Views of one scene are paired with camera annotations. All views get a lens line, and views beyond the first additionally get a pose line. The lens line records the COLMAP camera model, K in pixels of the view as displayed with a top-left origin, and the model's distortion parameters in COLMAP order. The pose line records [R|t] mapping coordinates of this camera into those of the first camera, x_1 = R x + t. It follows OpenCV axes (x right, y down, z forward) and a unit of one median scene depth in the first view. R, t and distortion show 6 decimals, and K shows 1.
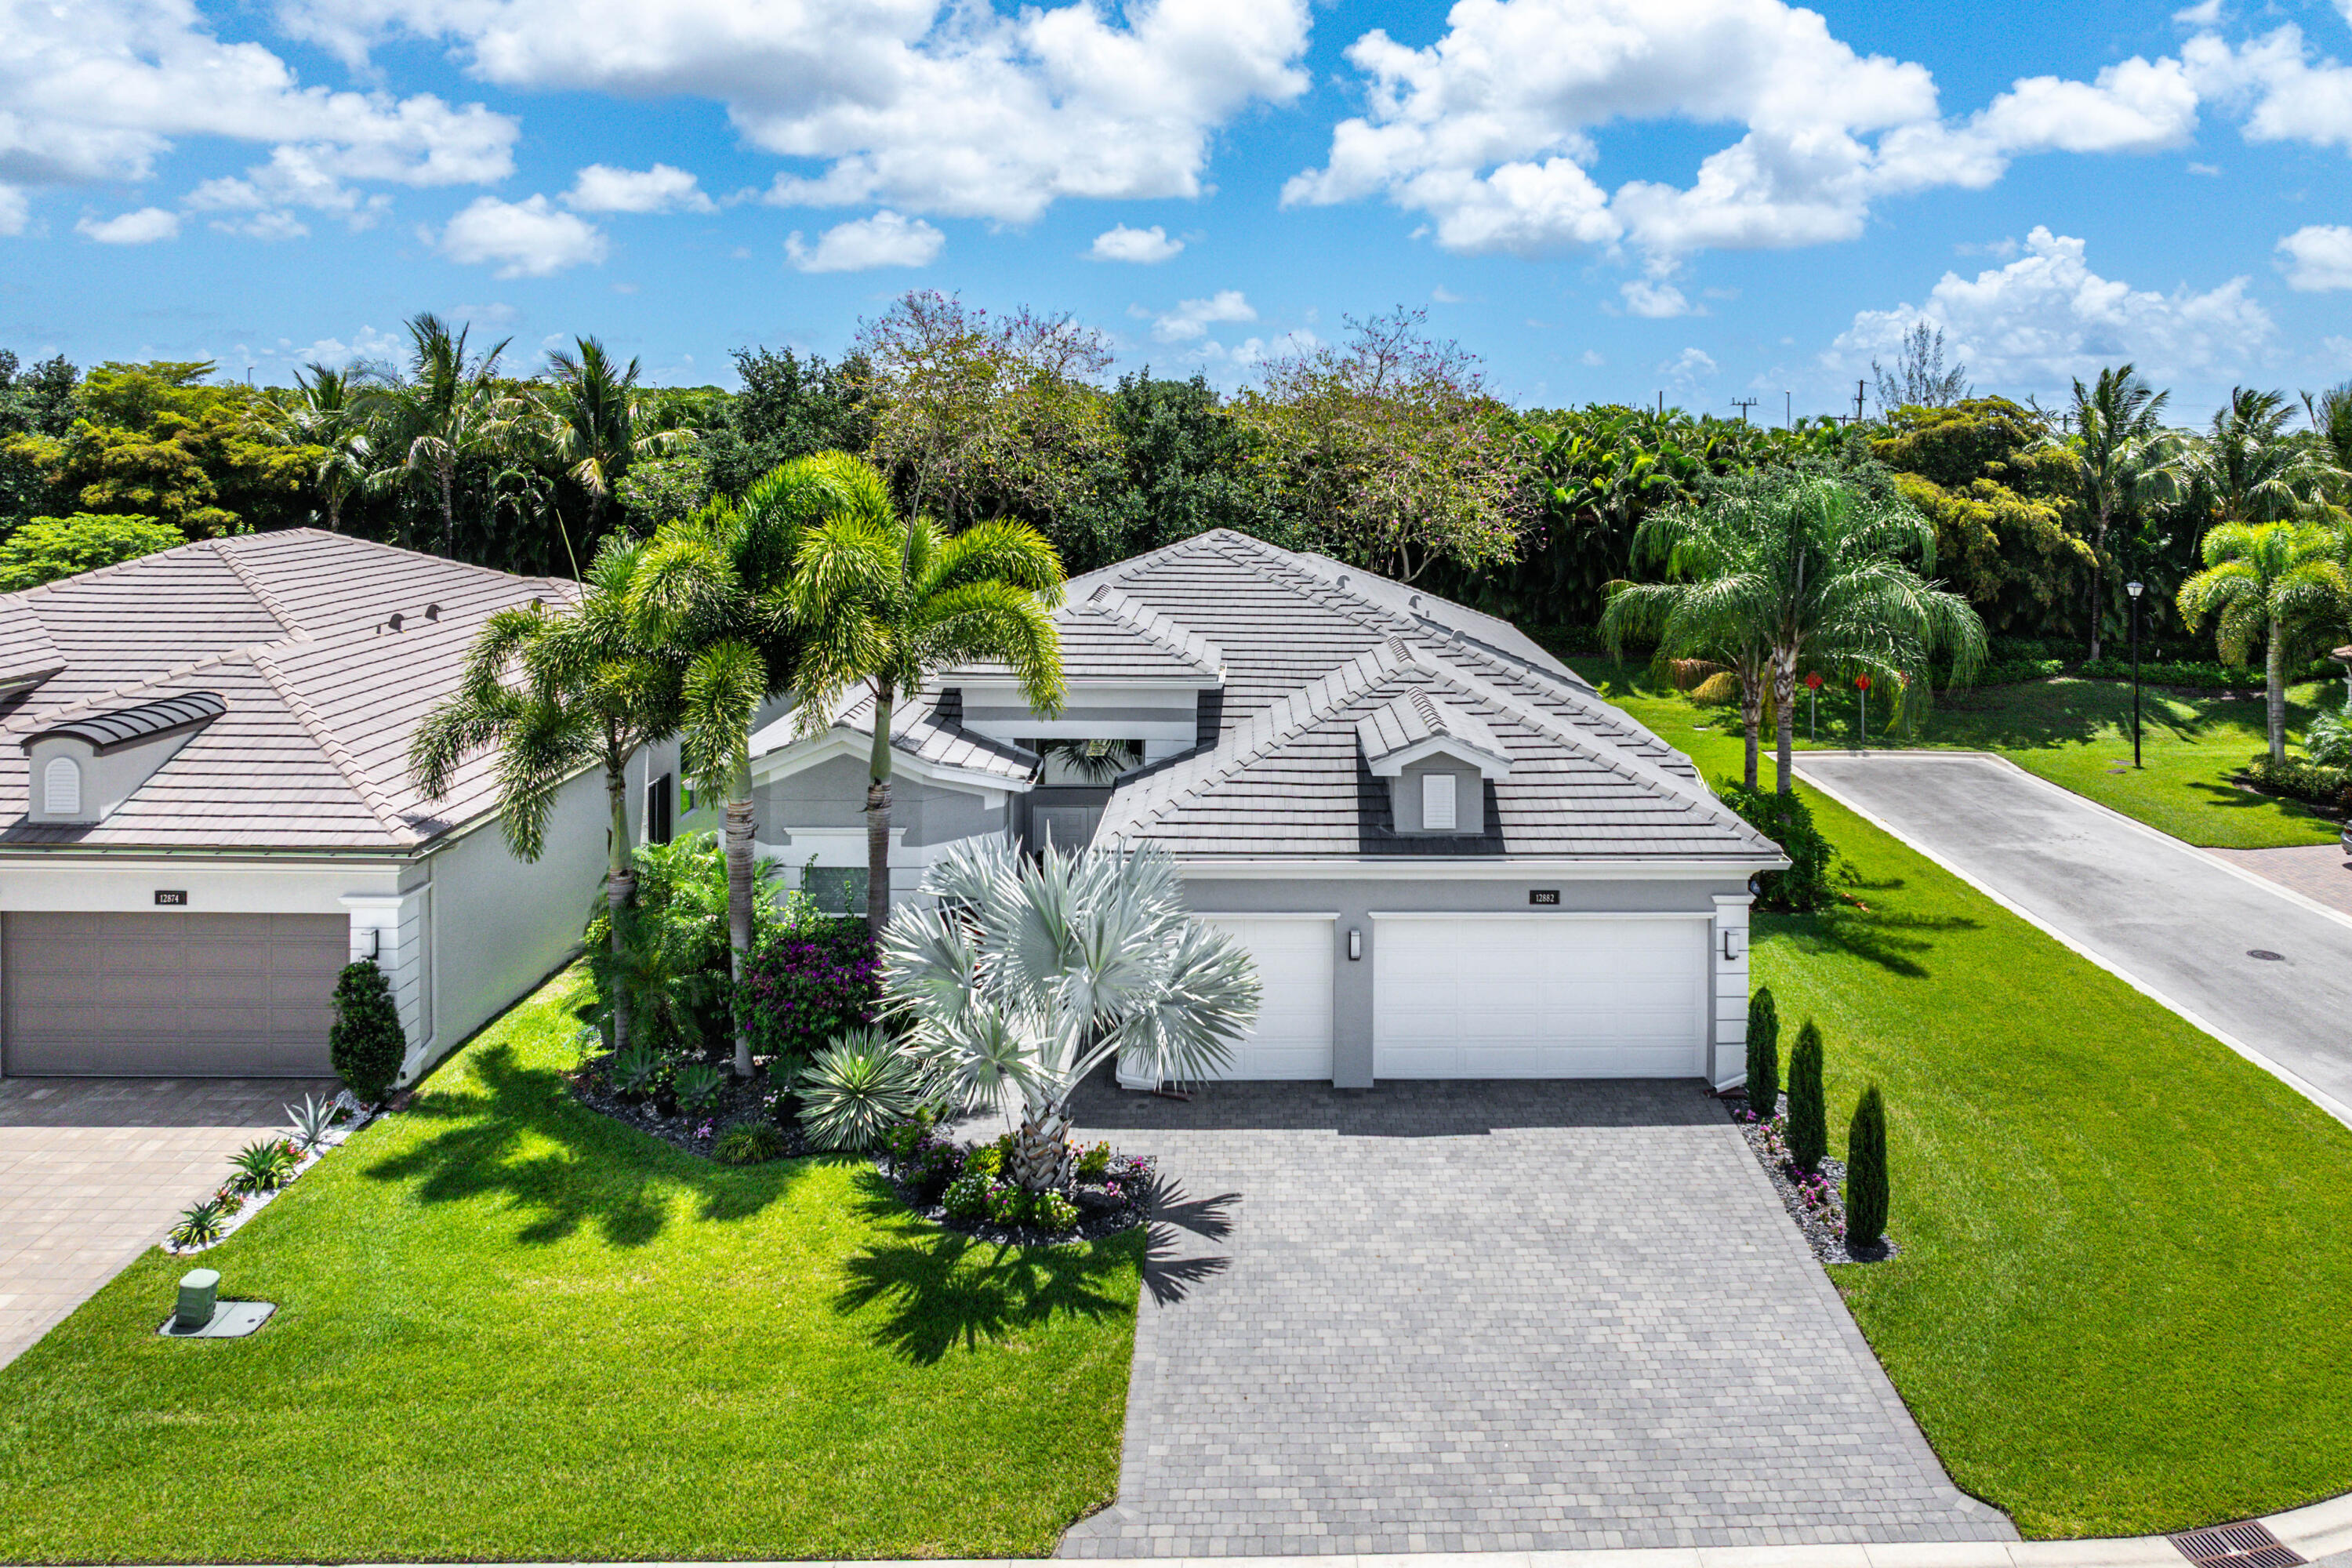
lens RADIAL K [[1692.7, 0, 1226.9], [0, 1692.7, 734.4], [0, 0, 1]] dist [-0.015460, 0.002343]
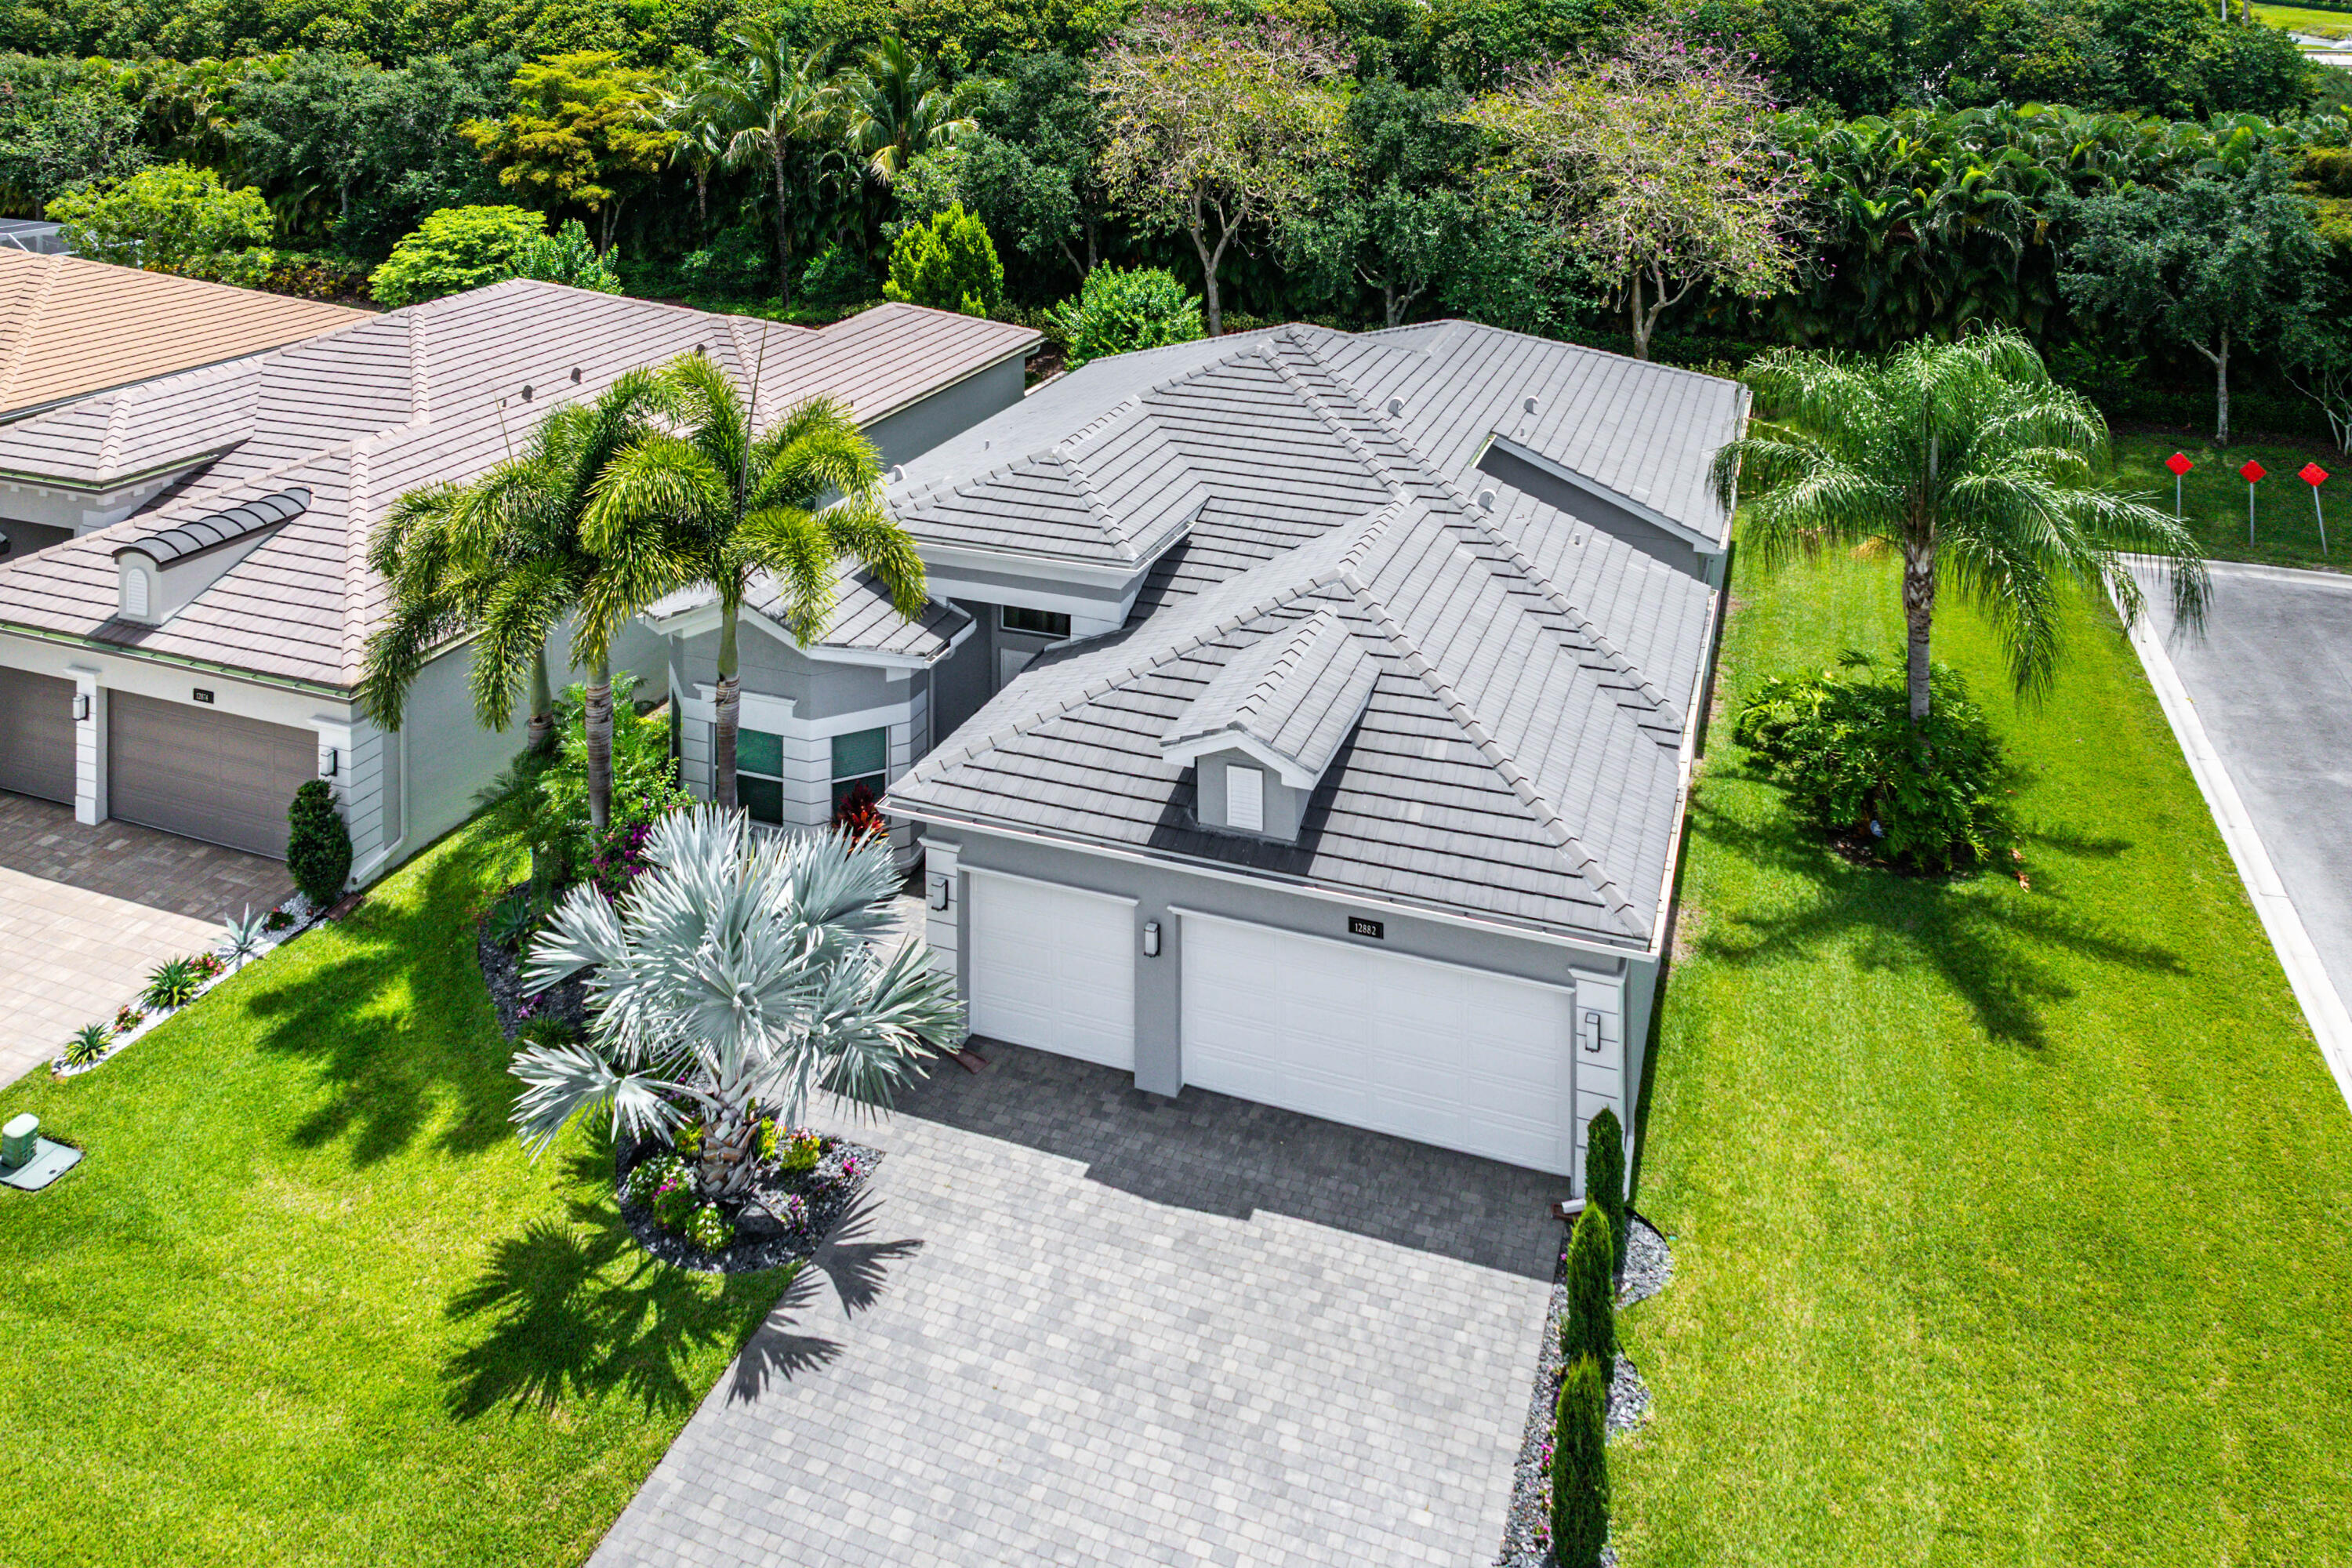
lens RADIAL K [[1636.0, 0, 1174.6], [0, 1636.0, 190.7], [0, 0, 1]] dist [-0.002479, -0.003194]
pose [[0.922397, 0.040217, -0.384143, 0.349181], [-0.048099, 0.998783, -0.010929, -0.228610], [0.383236, 0.028557, 0.923209, 0.165101]]
